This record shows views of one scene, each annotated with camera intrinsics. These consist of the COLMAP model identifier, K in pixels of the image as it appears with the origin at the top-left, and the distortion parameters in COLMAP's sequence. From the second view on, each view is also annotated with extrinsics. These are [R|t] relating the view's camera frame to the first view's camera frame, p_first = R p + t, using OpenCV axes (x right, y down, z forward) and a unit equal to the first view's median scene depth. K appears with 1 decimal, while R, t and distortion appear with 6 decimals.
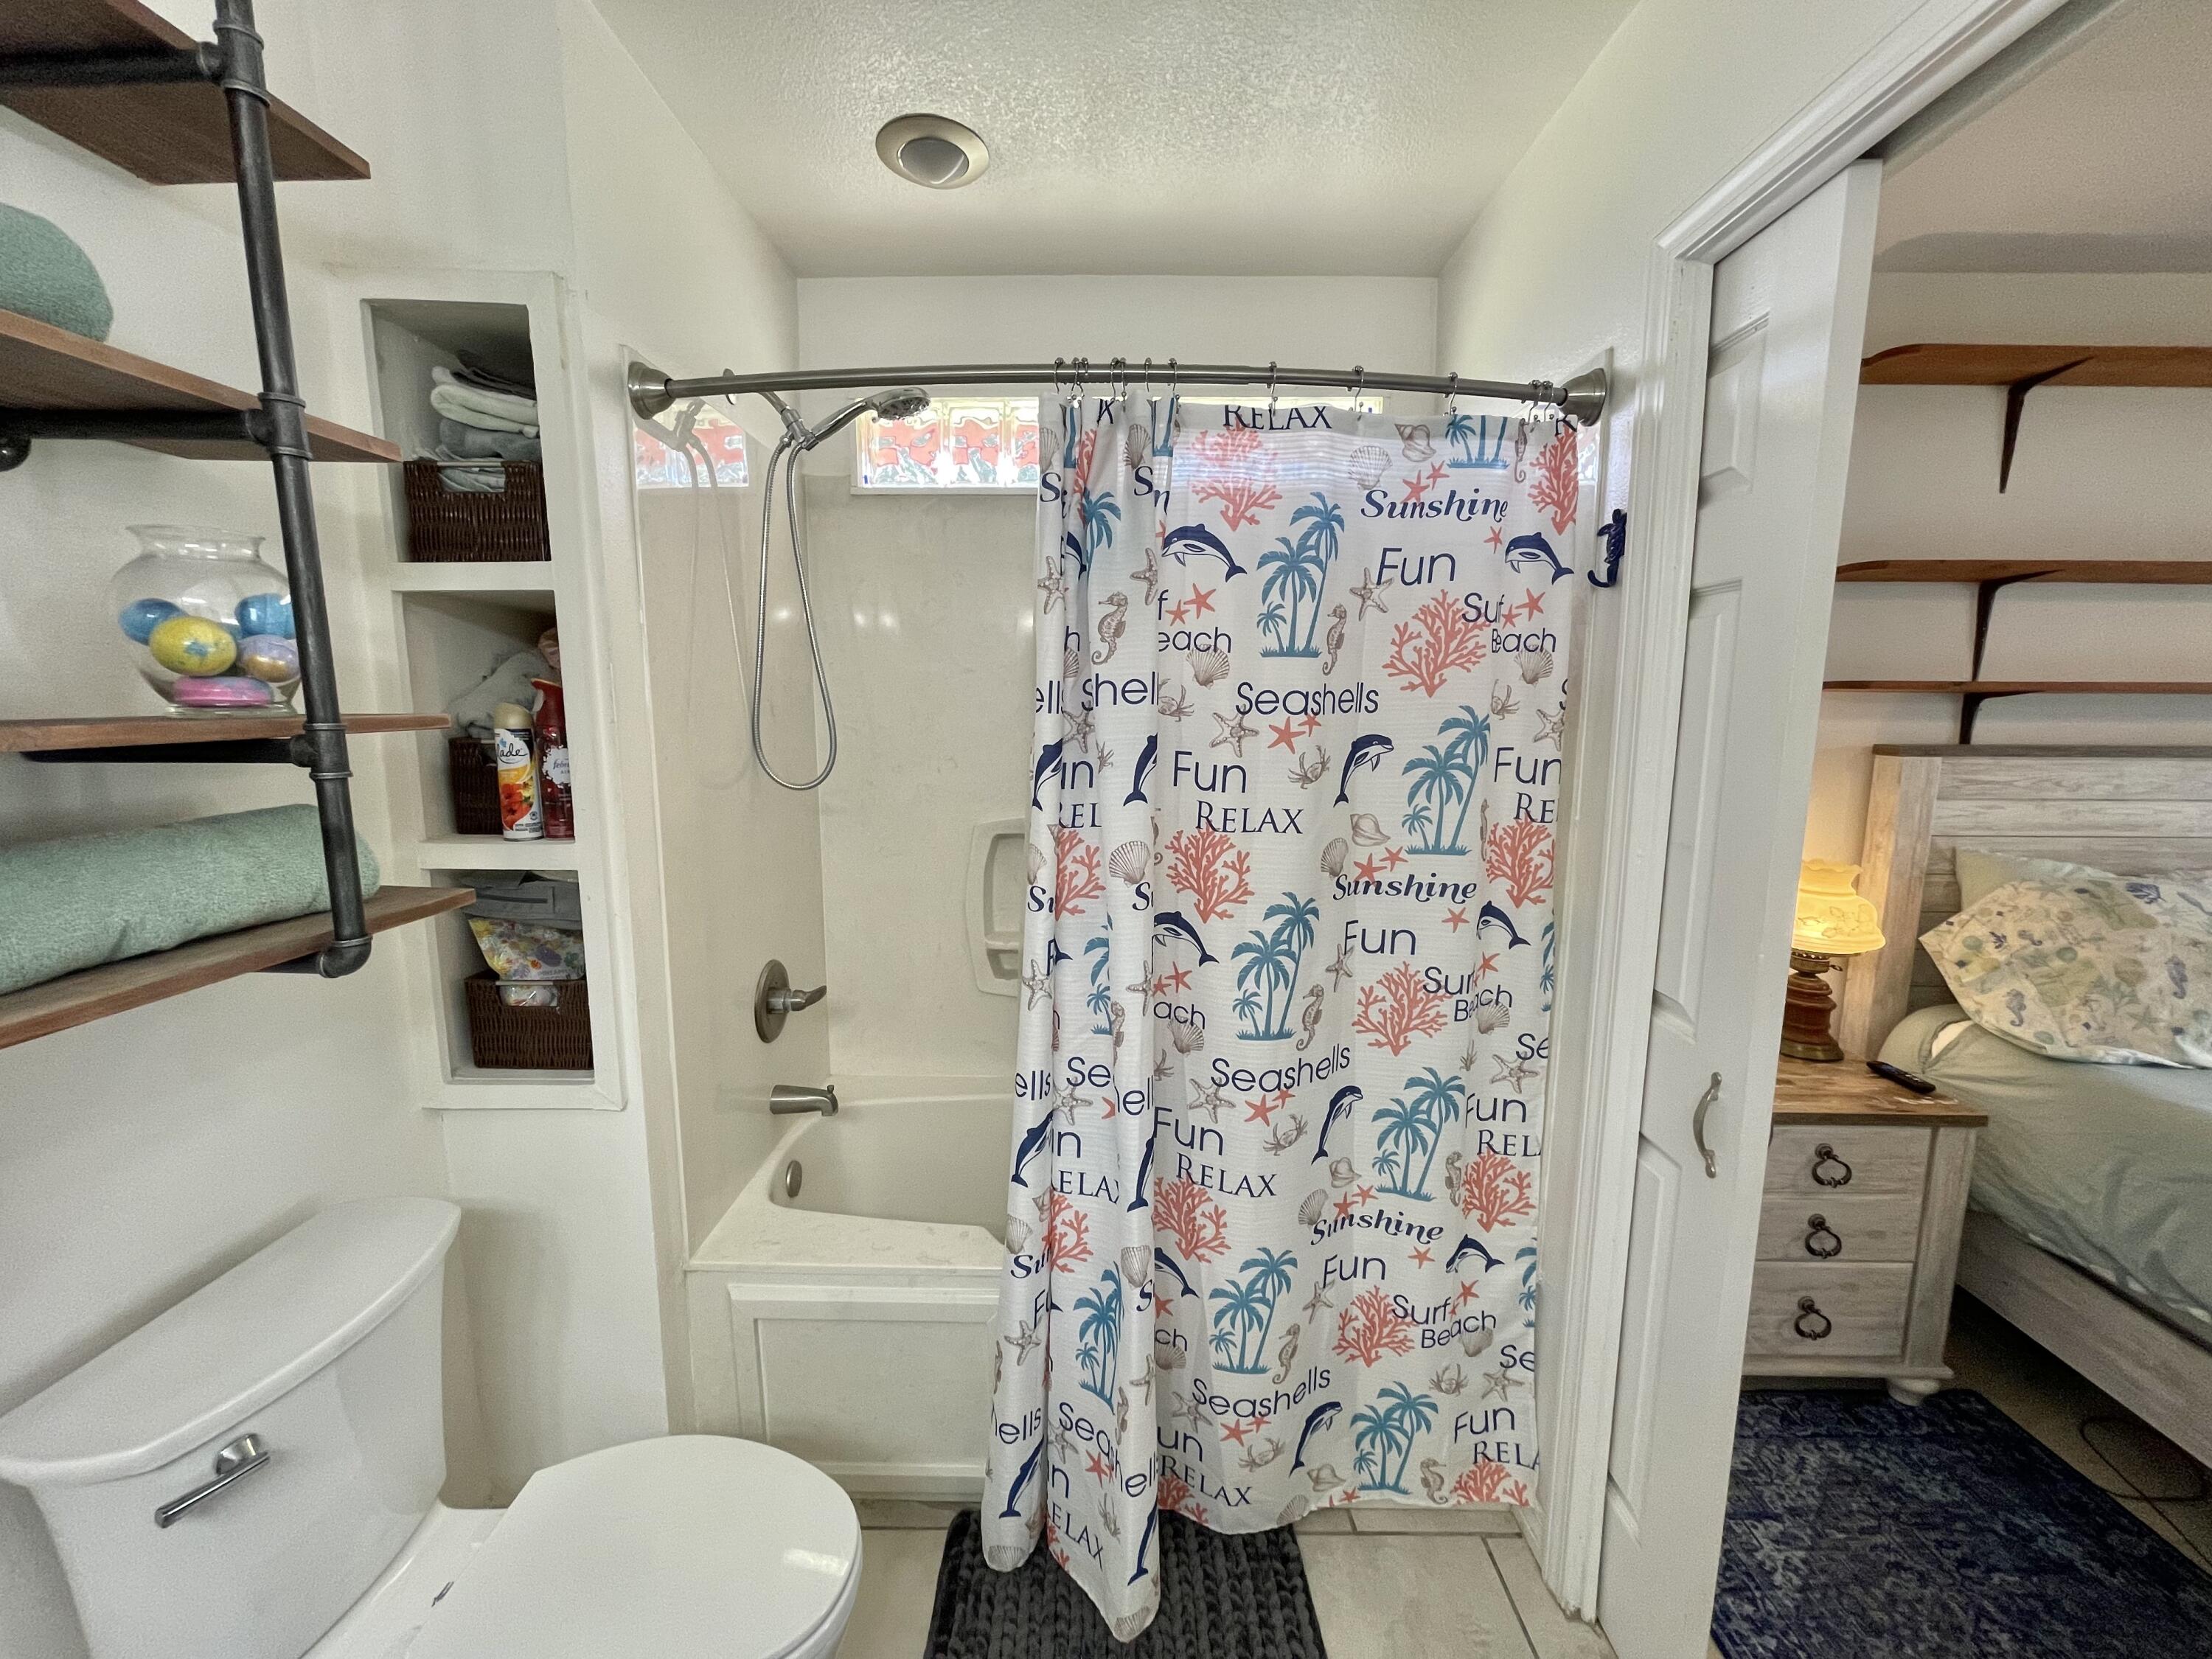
lens RADIAL K [[891.8, 0, 1103.9], [0, 891.8, 830.6], [0, 0, 1]] dist [0.011537, -0.006292]
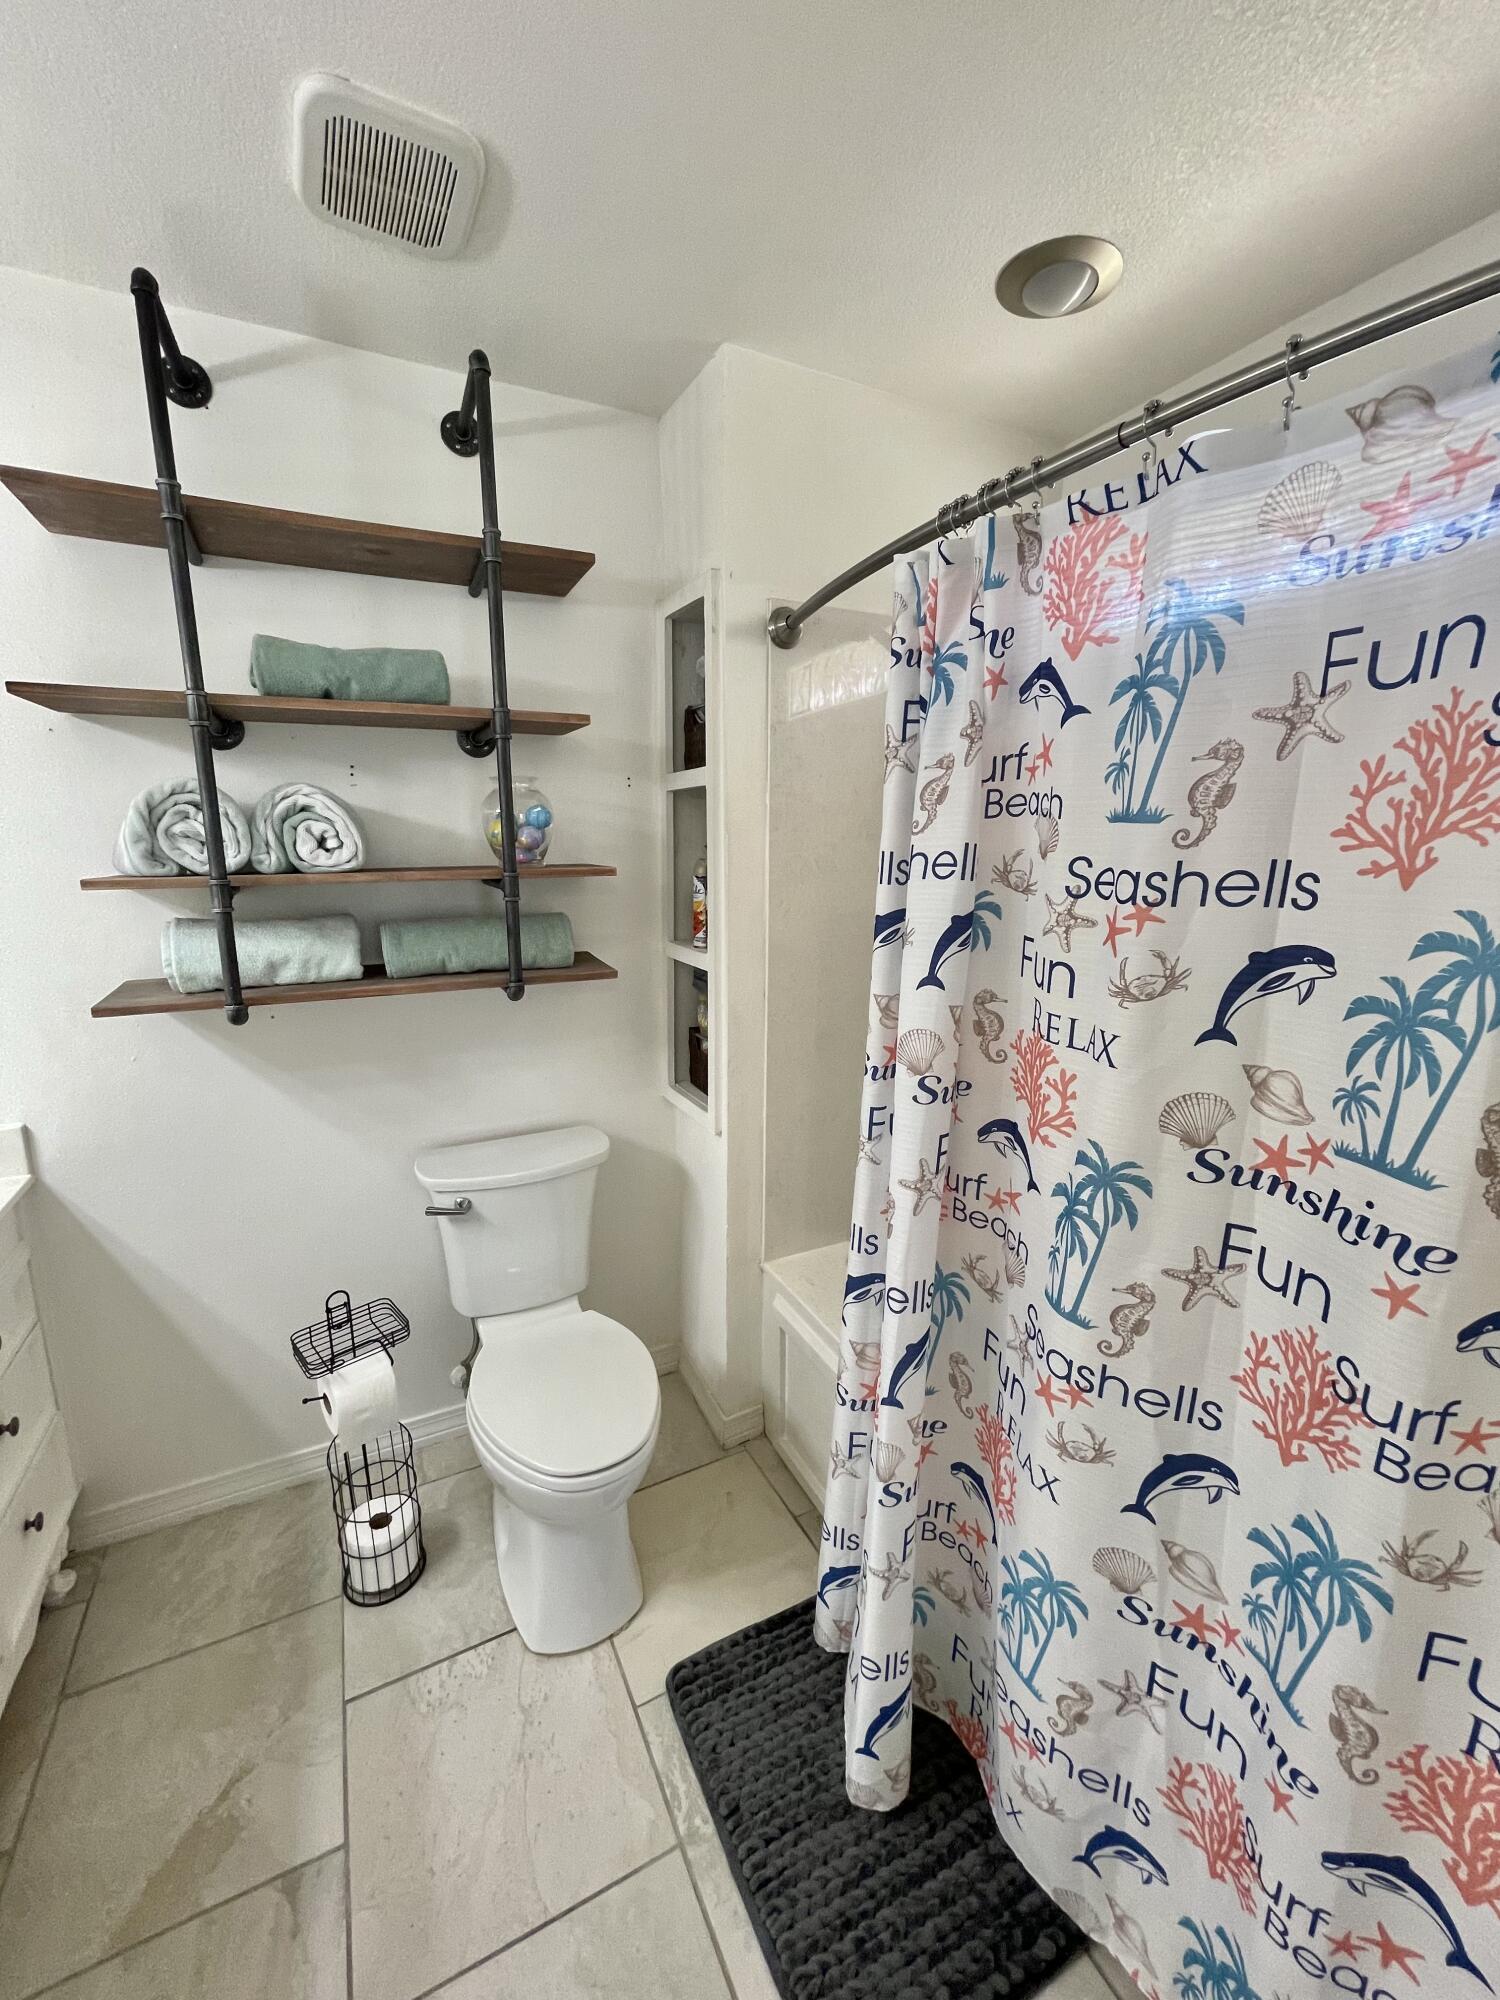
lens RADIAL K [[810.7, 0, 746.9], [0, 810.7, 997.7], [0, 0, 1]] dist [-0.000214, 0.000462]
pose [[0.452966, 0.174938, -0.874196, 0.928332], [-0.132063, 0.982908, 0.128264, -0.139932], [0.881692, 0.057350, 0.468327, 0.609980]]
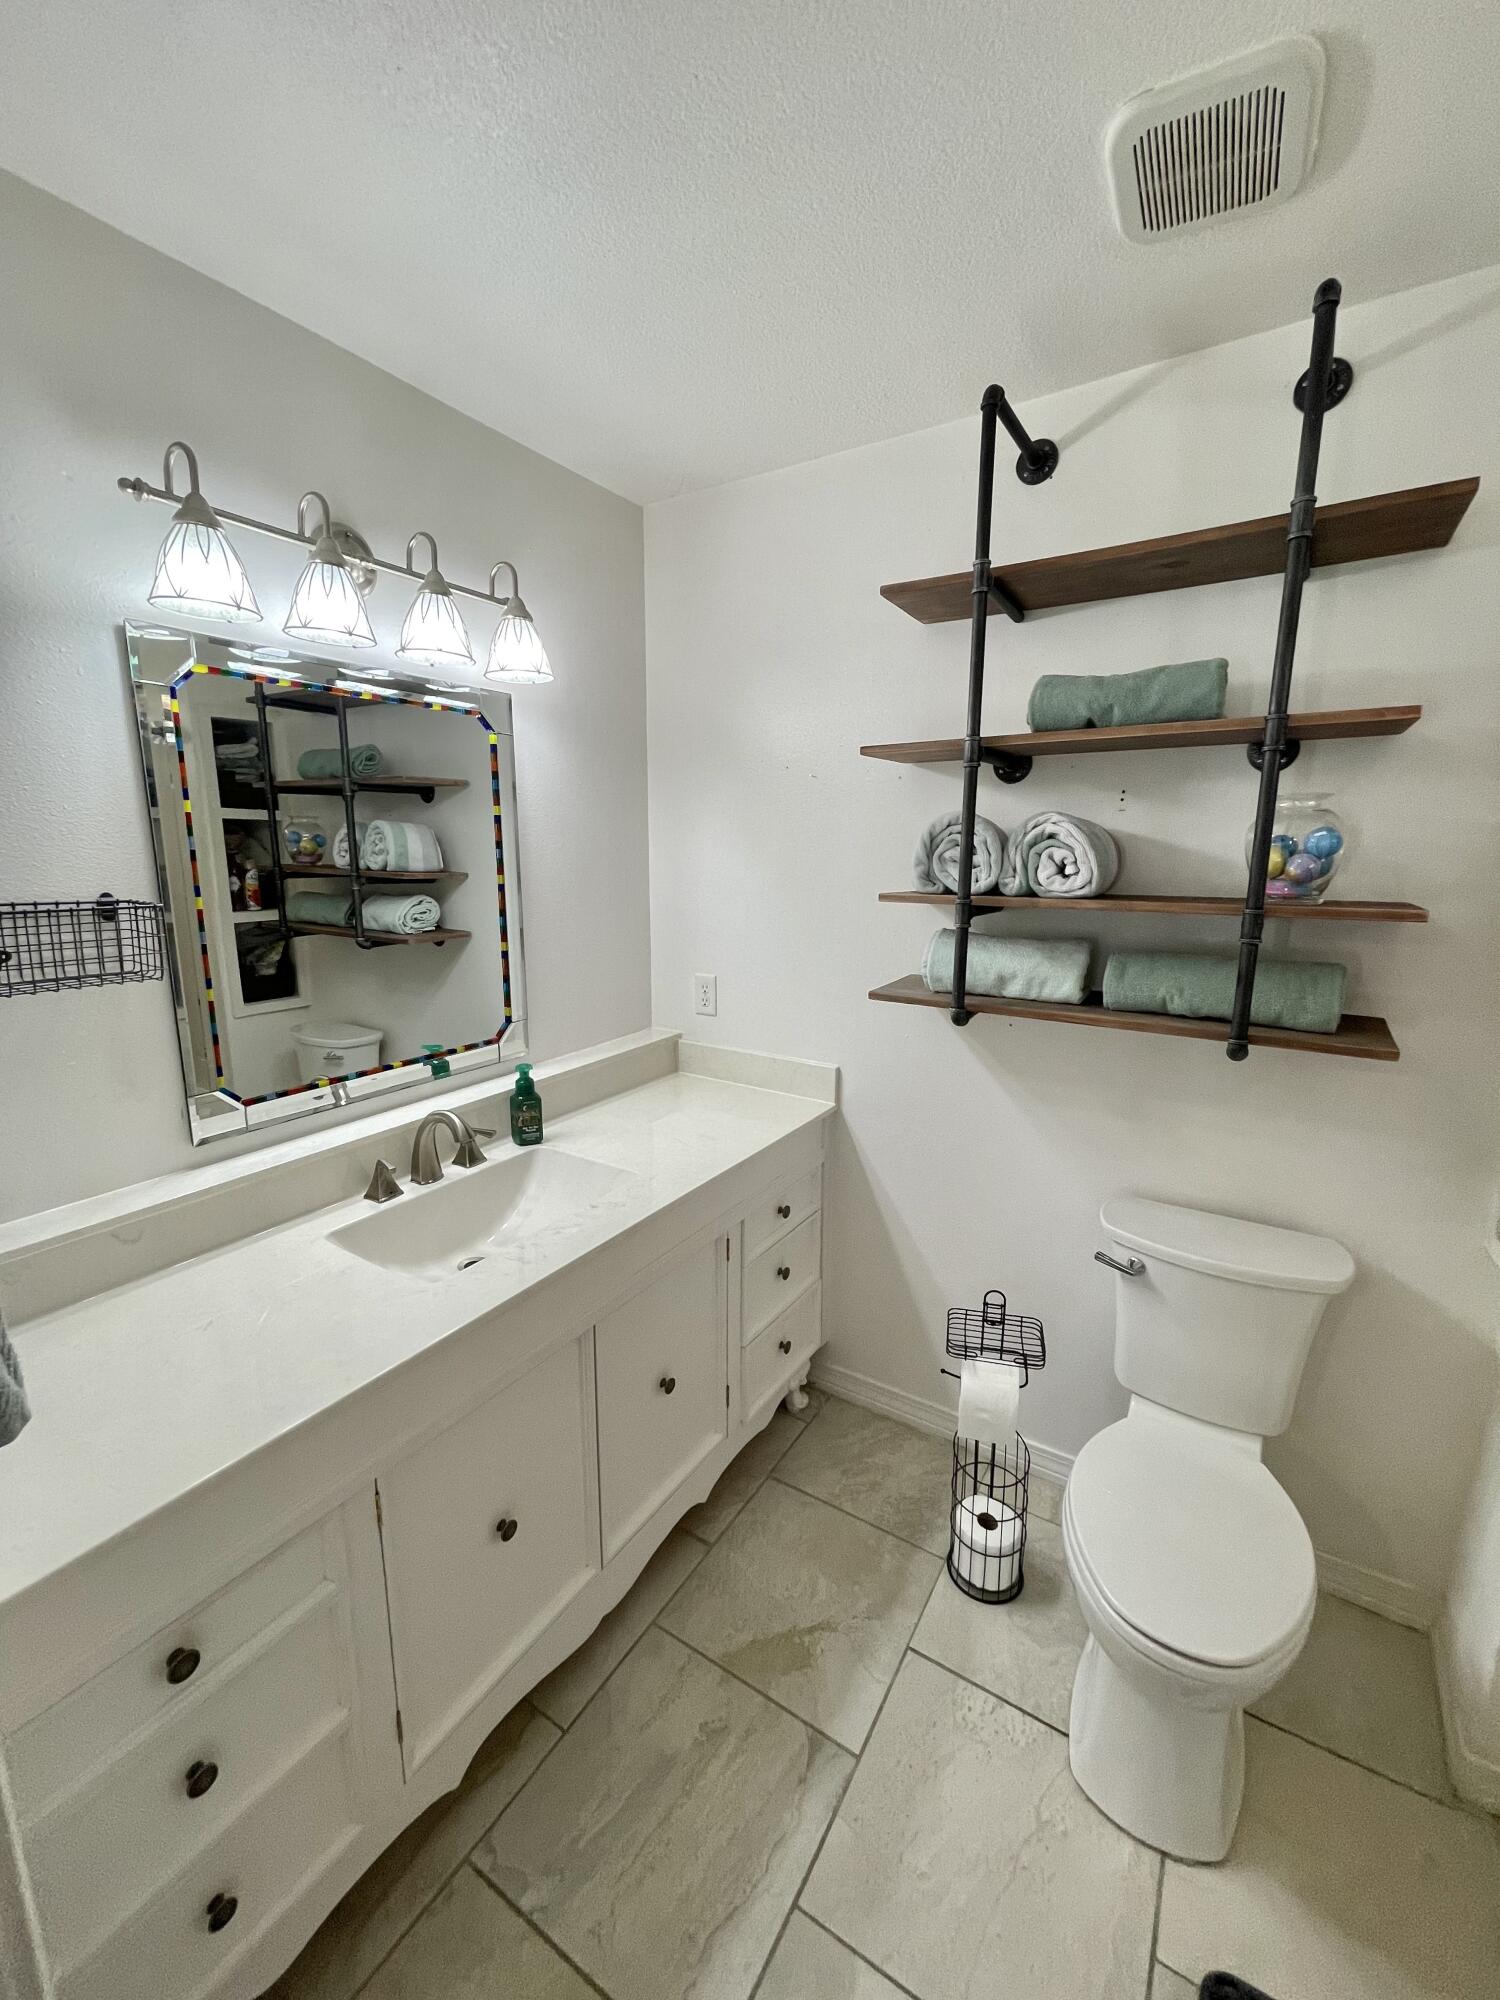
lens RADIAL K [[810.7, 0, 746.9], [0, 810.7, 997.7], [0, 0, 1]] dist [-0.000214, 0.000462]
pose [[-0.530280, 0.152552, -0.833985, 0.852907], [-0.131821, 0.956881, 0.258849, -0.216600], [0.837512, 0.247199, -0.487305, 0.936971]]
